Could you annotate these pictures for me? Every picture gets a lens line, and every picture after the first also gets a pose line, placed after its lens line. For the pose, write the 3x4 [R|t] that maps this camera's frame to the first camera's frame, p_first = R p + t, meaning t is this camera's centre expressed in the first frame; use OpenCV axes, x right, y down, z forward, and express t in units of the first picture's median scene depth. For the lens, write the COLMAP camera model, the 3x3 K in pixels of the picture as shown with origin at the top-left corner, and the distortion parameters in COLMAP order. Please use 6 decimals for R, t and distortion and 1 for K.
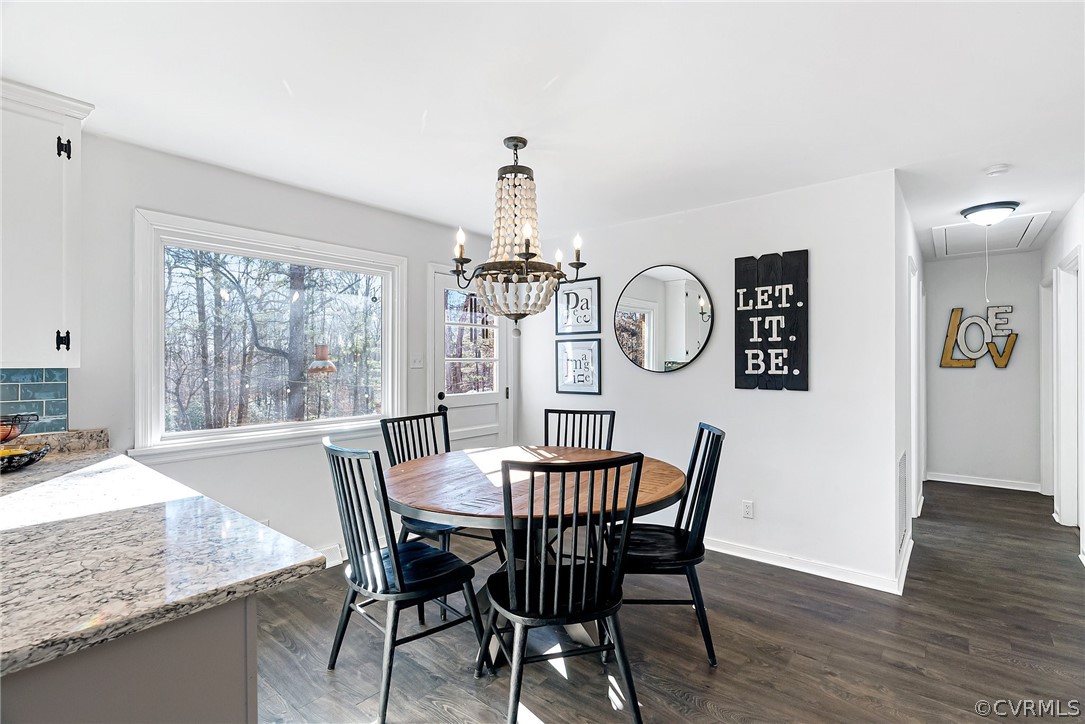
lens RADIAL K [[499.1, 0, 552.9], [0, 499.1, 362.1], [0, 0, 1]] dist [-0.000847, 0.000075]
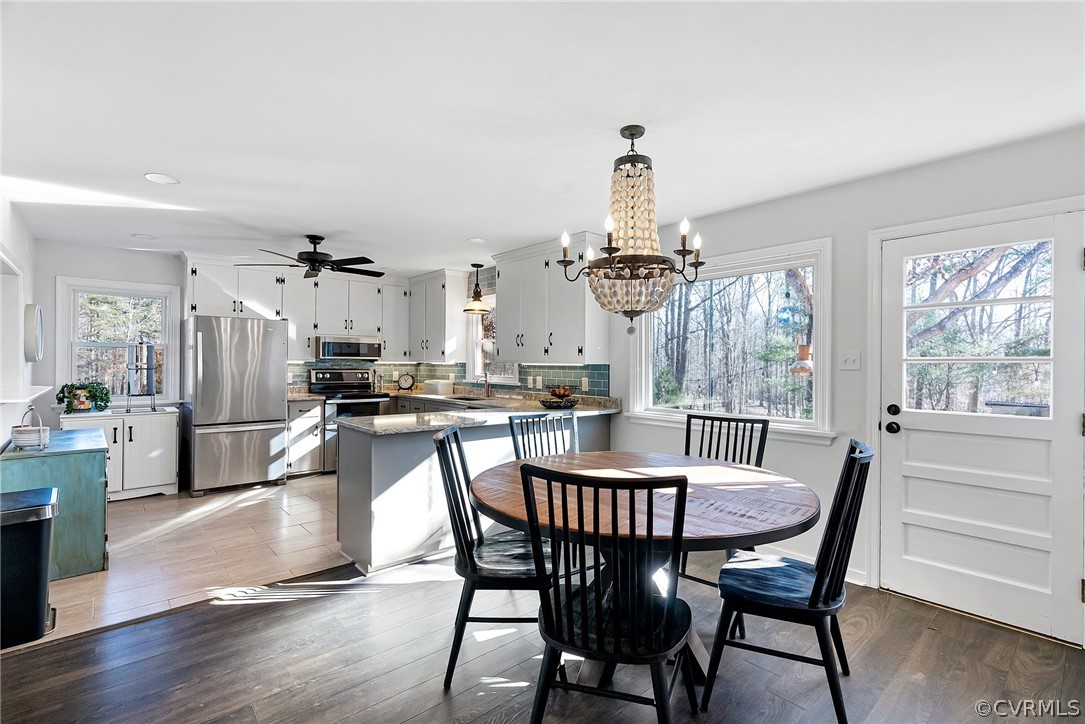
lens RADIAL K [[499.1, 0, 552.9], [0, 499.1, 362.1], [0, 0, 1]] dist [-0.000847, 0.000075]
pose [[-0.152950, 0.000933, -0.988234, 0.970144], [-0.003128, 0.999994, 0.001429, -0.000377], [0.988229, 0.003310, -0.152946, 1.076283]]
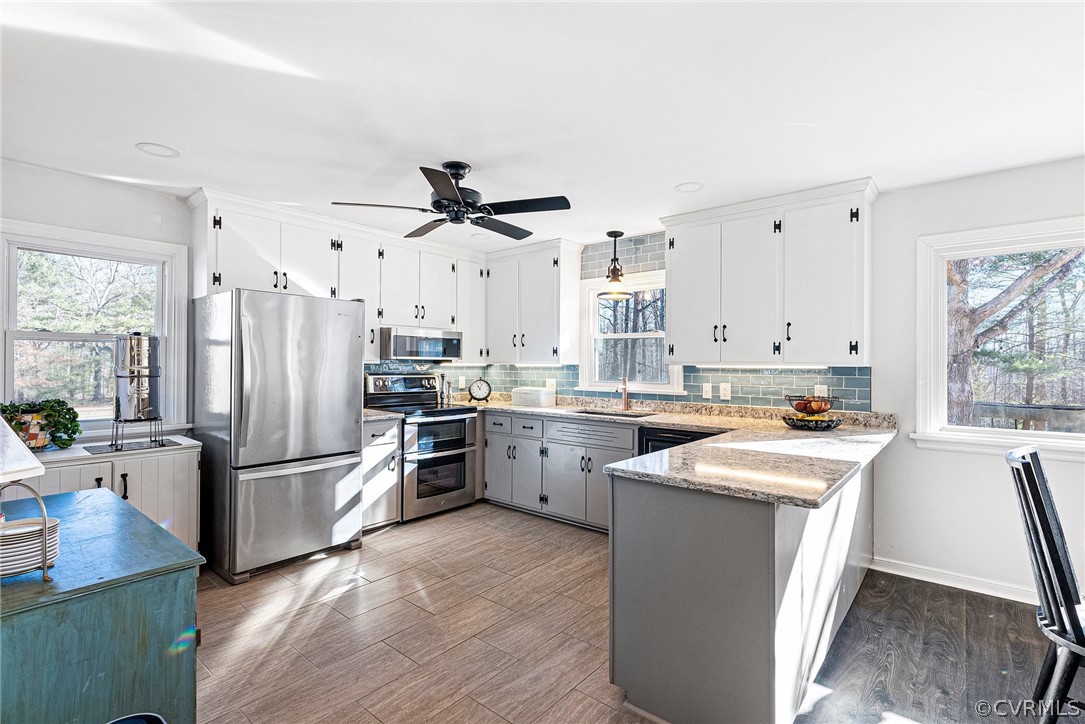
lens RADIAL K [[499.1, 0, 552.9], [0, 499.1, 362.1], [0, 0, 1]] dist [-0.000847, 0.000075]
pose [[-0.004637, -0.001566, -0.999988, 0.428900], [-0.001224, 0.999998, -0.001560, 0.001611], [0.999988, 0.001217, -0.004639, 0.118450]]
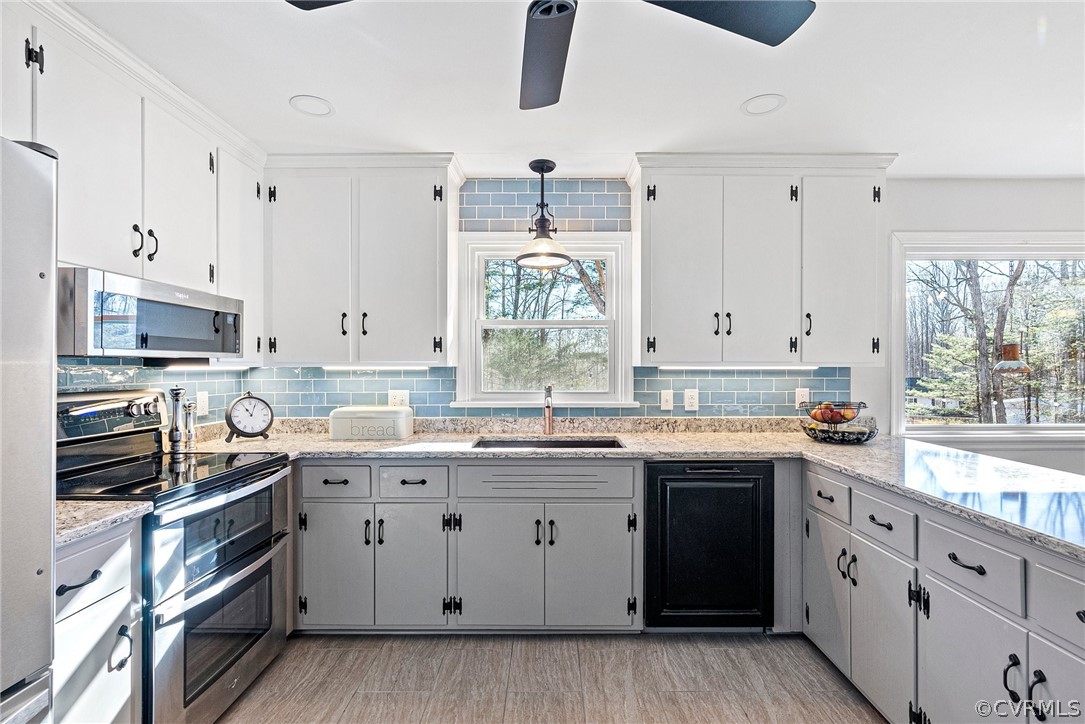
lens RADIAL K [[498.0, 0, 548.1], [0, 498.0, 366.2], [0, 0, 1]] dist [0.000487, 0.000553]
pose [[0.630516, 0.004227, -0.776165, -0.458937], [0.001637, 0.999976, 0.006776, -0.000373], [0.776175, -0.005543, 0.630493, -0.403535]]
